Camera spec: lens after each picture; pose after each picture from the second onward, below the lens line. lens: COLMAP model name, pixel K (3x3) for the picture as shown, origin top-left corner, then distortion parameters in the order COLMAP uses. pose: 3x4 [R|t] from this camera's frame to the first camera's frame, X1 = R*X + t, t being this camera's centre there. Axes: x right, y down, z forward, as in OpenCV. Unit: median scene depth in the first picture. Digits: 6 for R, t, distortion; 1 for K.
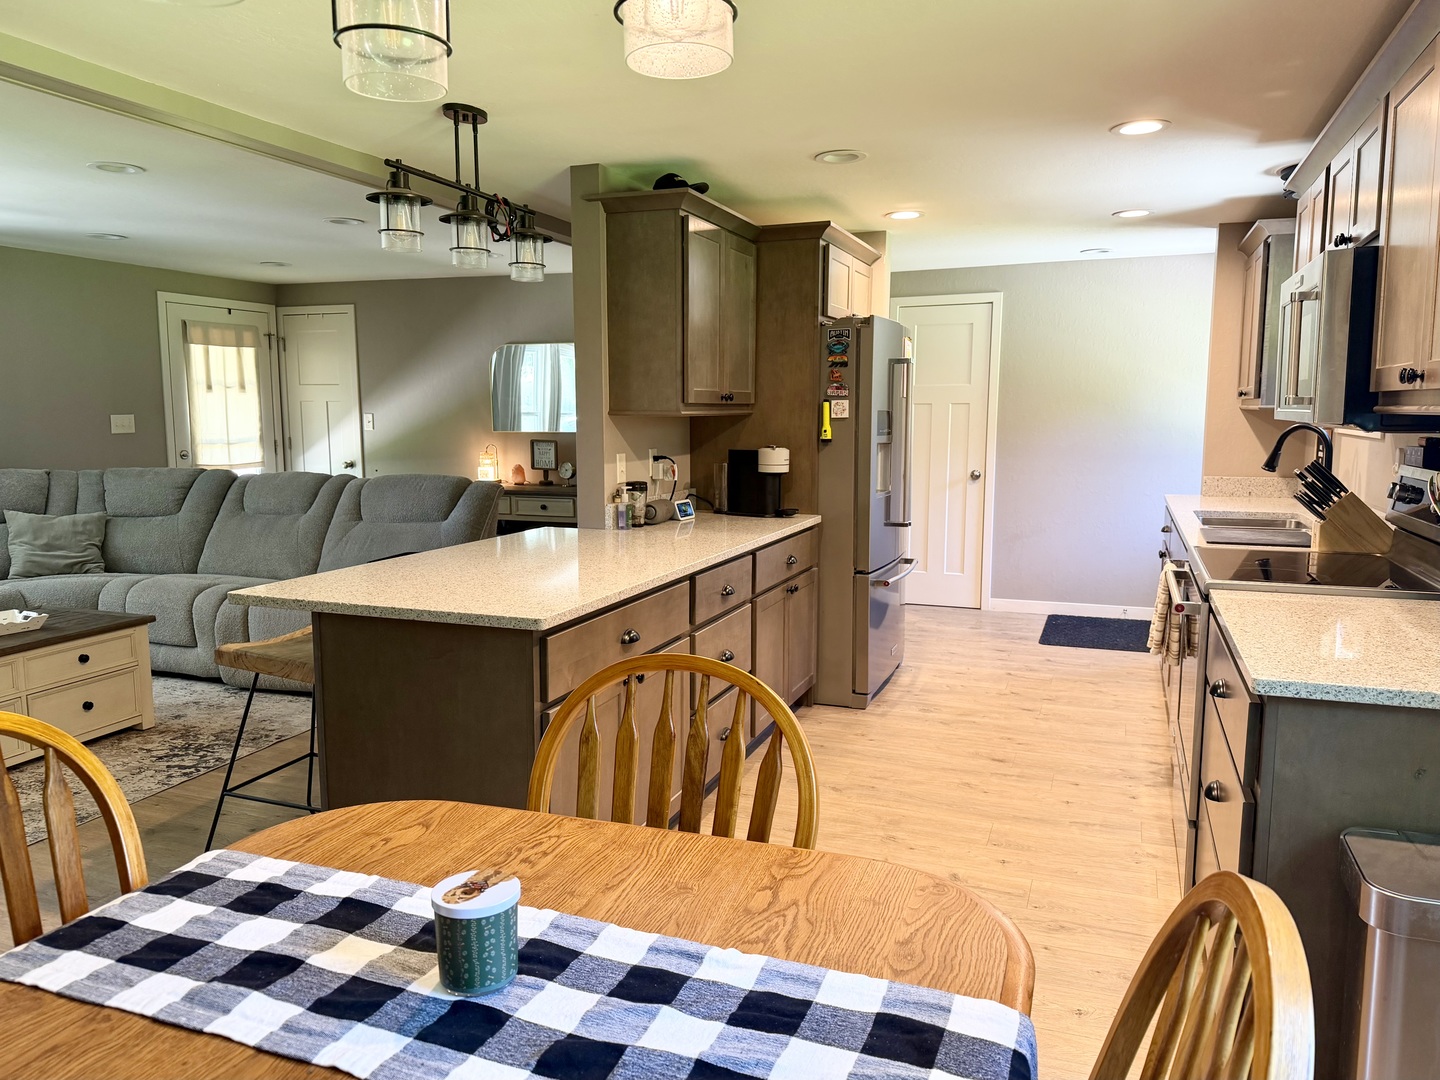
lens RADIAL K [[1043.6, 0, 720.0], [0, 1043.6, 540.0], [0, 0, 1]] dist [0.068441, -0.084431]
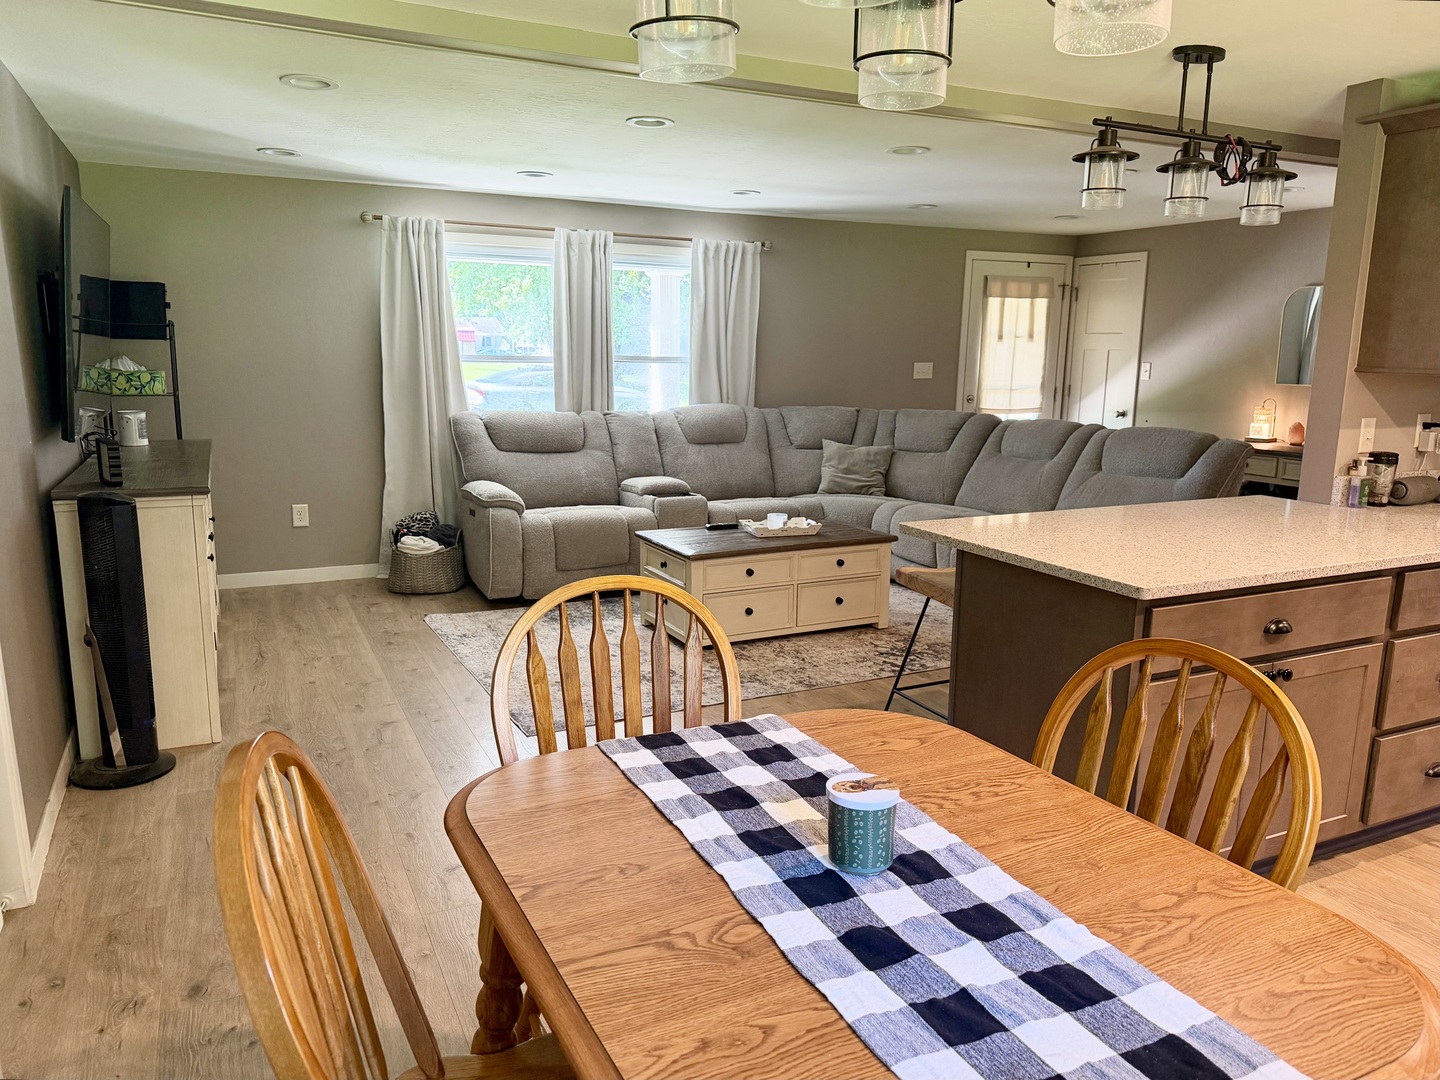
lens RADIAL K [[1033.6, 0, 720.0], [0, 1033.6, 540.0], [0, 0, 1]] dist [0.168480, -0.258929]
pose [[0.728897, 0.132753, -0.671629, 0.116312], [-0.097496, 0.991149, 0.090099, -0.011194], [0.677645, -0.000192, 0.735389, 0.003824]]
